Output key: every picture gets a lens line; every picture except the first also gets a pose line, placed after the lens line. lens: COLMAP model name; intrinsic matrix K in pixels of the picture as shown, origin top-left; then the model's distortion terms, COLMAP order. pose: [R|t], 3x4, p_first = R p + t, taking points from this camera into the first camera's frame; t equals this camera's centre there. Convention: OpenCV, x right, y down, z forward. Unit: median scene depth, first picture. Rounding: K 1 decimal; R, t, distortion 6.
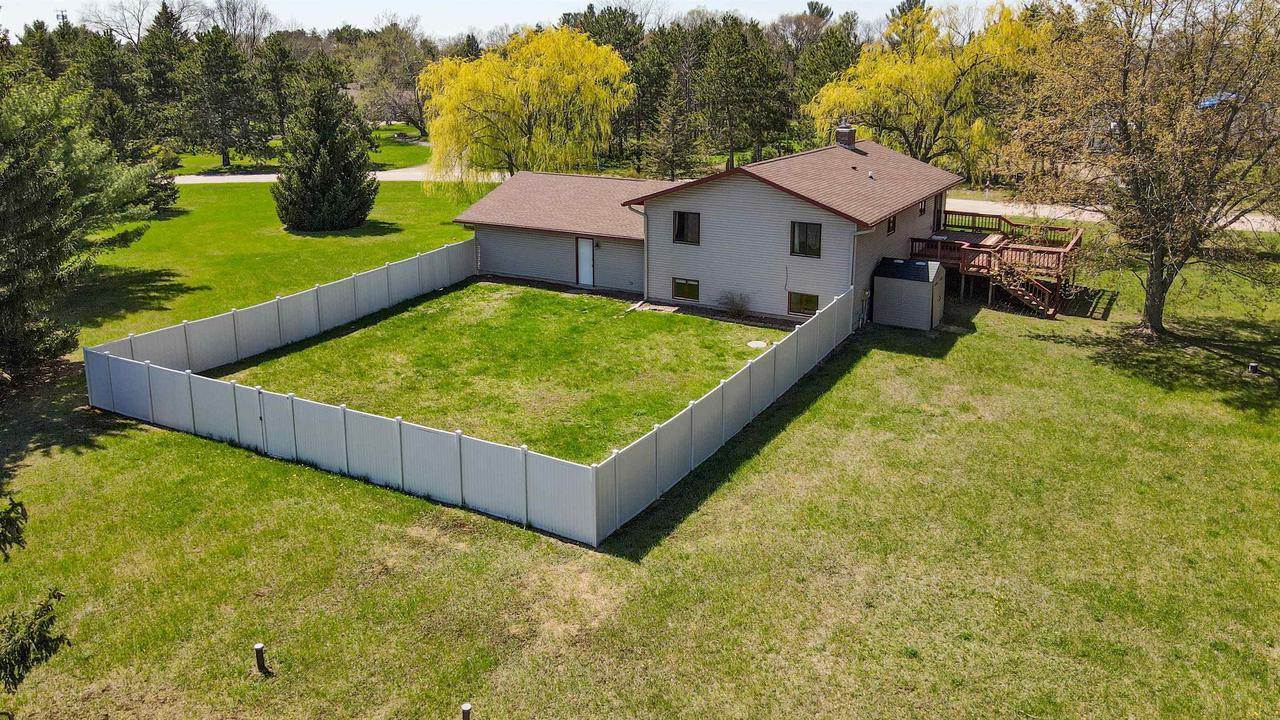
lens RADIAL K [[938.7, 0, 665.2], [0, 938.7, 295.4], [0, 0, 1]] dist [0.020830, 0.004478]
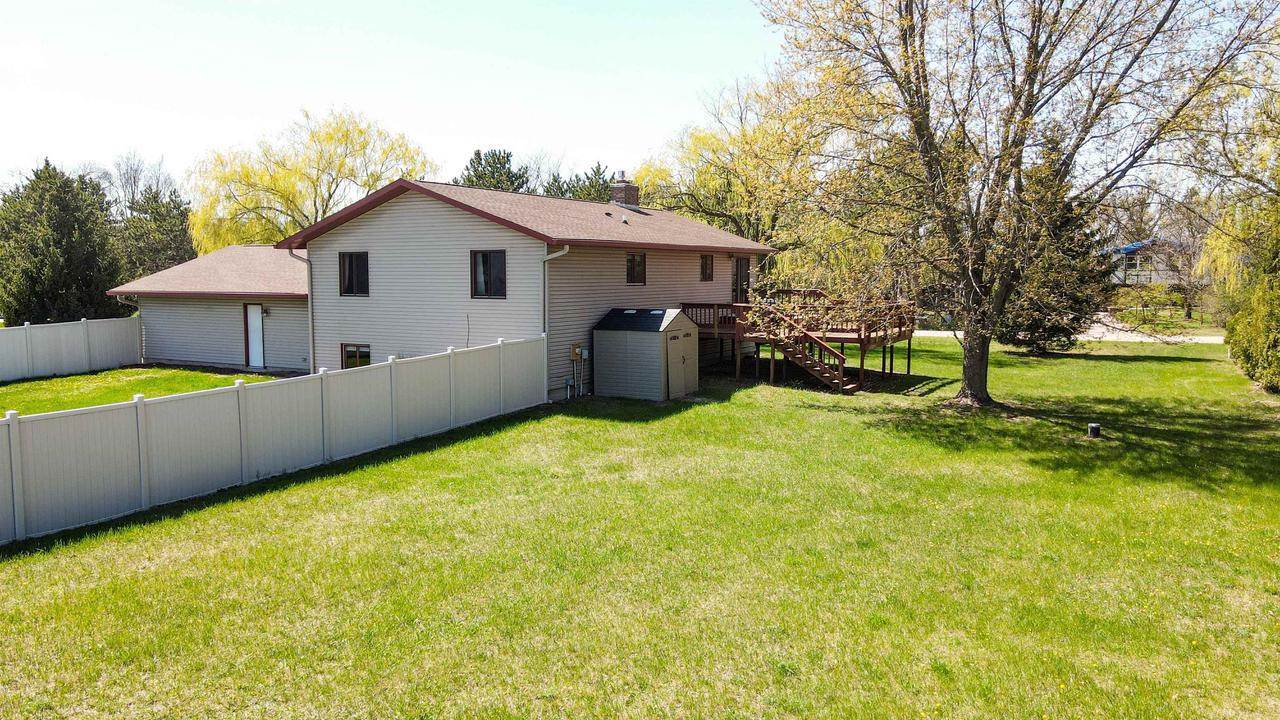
lens RADIAL K [[938.7, 0, 636.9], [0, 938.7, 362.0], [0, 0, 1]] dist [0.020830, 0.004478]
pose [[0.999992, -0.002772, 0.002970, 0.258261], [0.003148, 0.990792, -0.135353, 0.104683], [-0.002568, 0.135361, 0.990793, 0.287531]]
